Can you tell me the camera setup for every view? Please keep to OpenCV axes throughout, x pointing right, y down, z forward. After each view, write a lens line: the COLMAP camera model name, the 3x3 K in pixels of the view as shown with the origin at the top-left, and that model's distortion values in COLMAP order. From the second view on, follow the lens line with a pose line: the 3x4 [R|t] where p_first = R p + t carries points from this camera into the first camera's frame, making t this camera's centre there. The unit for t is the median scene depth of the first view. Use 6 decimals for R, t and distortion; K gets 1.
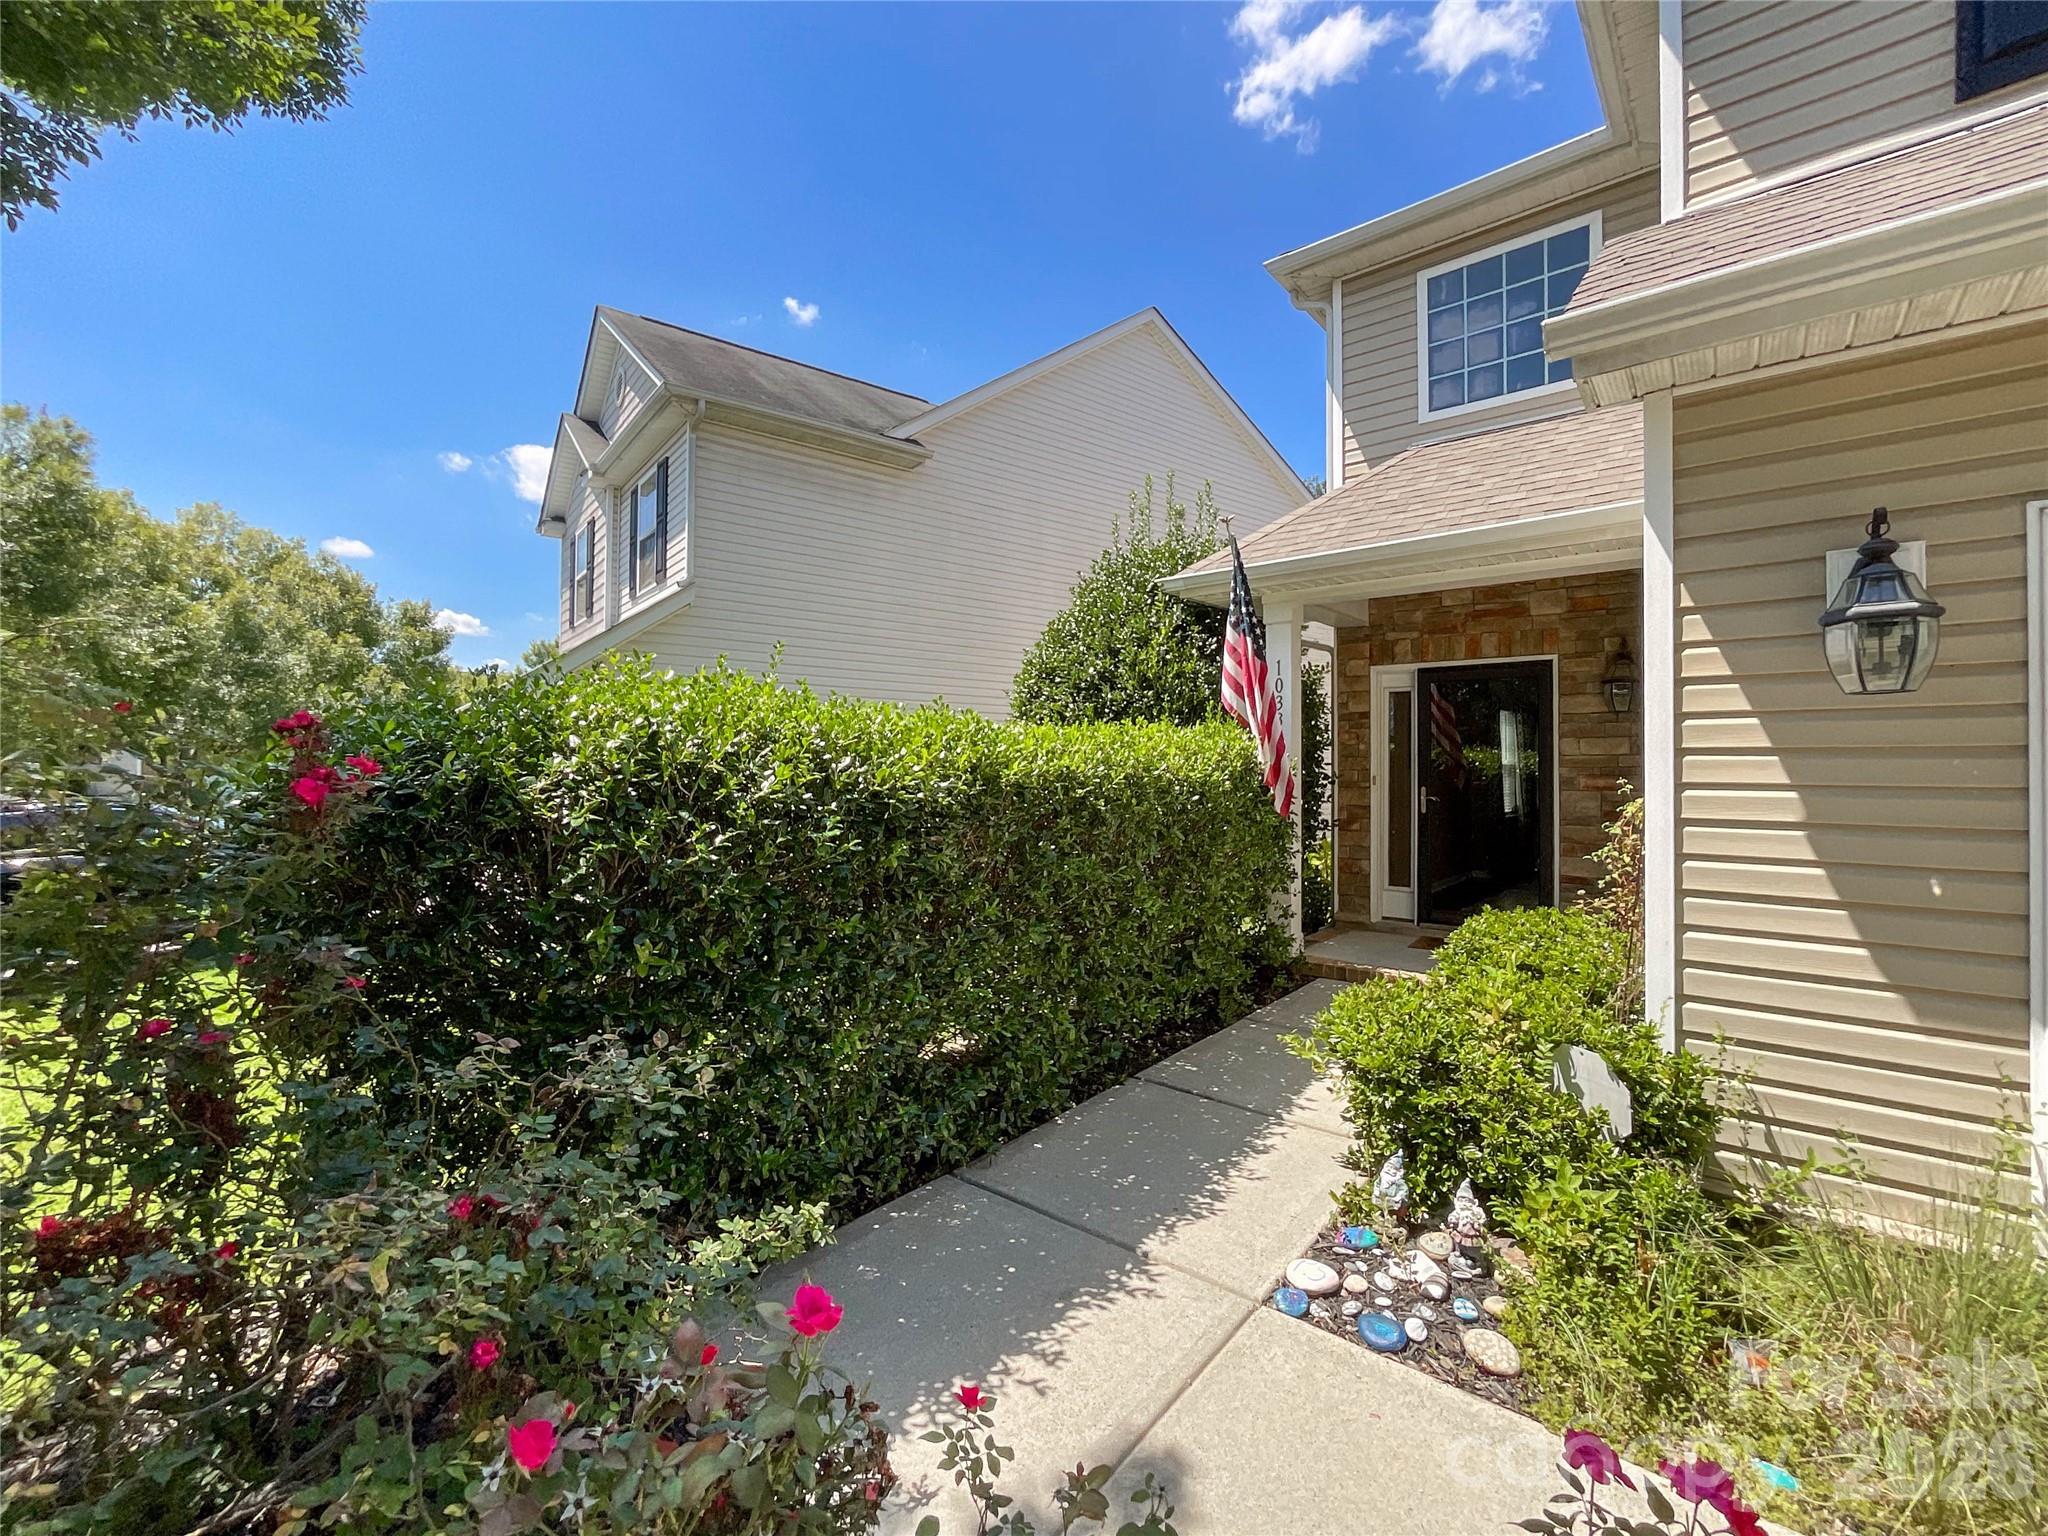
lens RADIAL K [[838.3, 0, 1026.7], [0, 838.3, 762.6], [0, 0, 1]] dist [-0.006704, 0.001809]
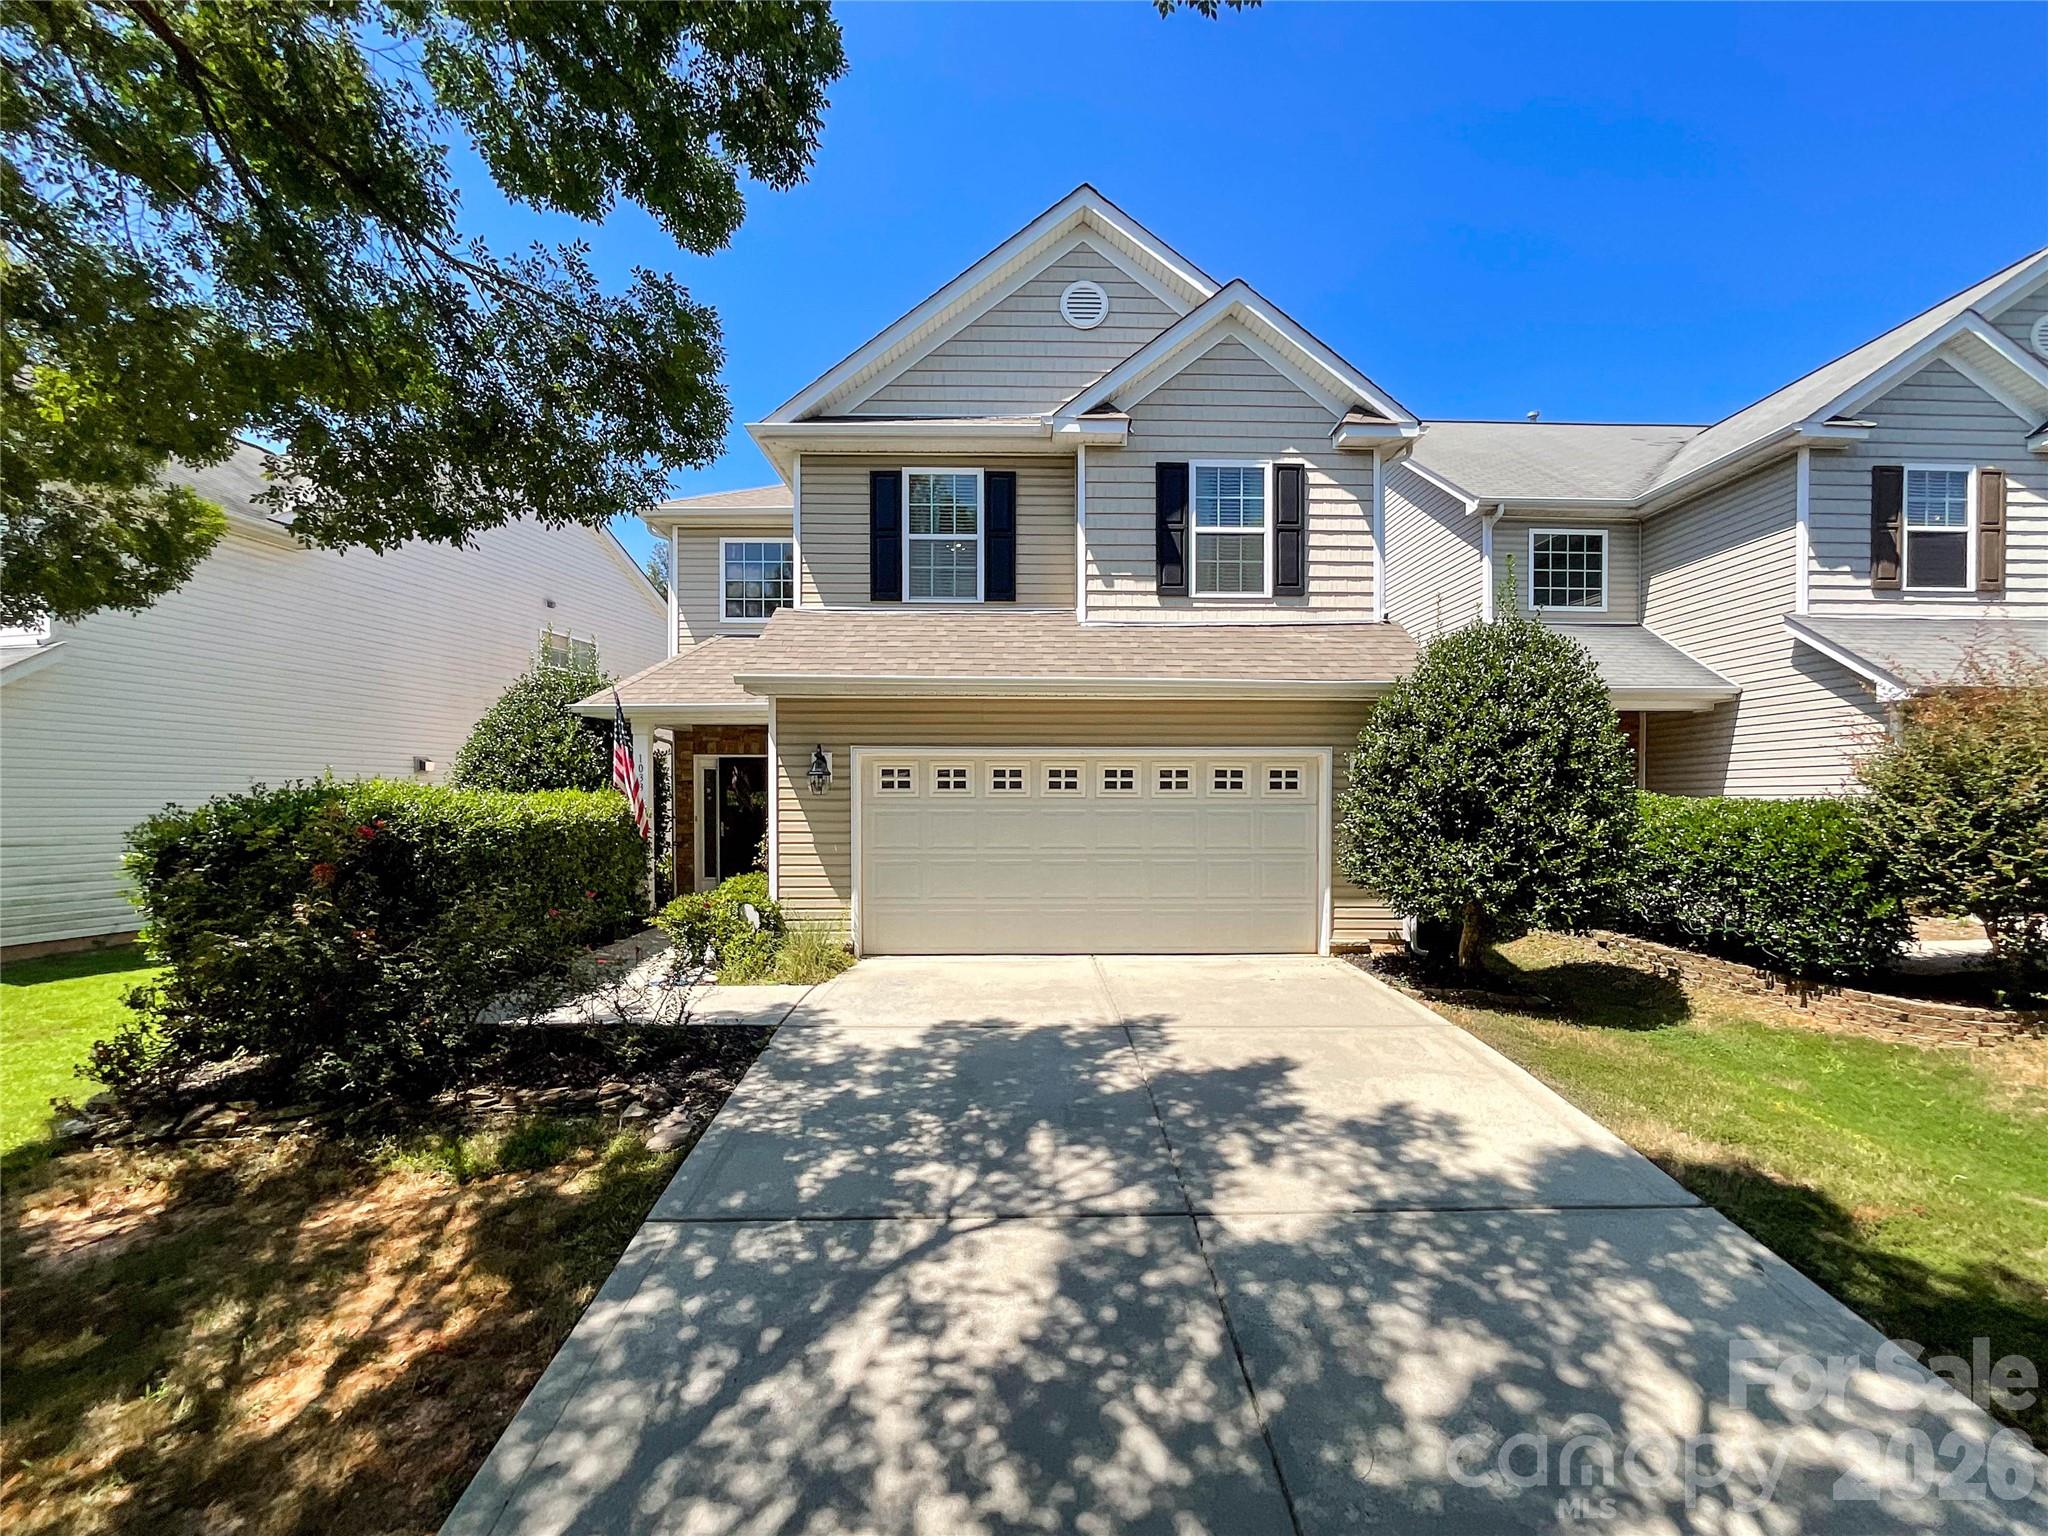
lens RADIAL K [[838.3, 0, 1012.2], [0, 838.3, 801.4], [0, 0, 1]] dist [-0.006704, 0.001809]
pose [[0.747502, -0.005334, 0.664238, -0.300911], [0.001534, 0.999979, 0.006304, -0.029204], [-0.664258, -0.003694, 0.747494, -0.883640]]
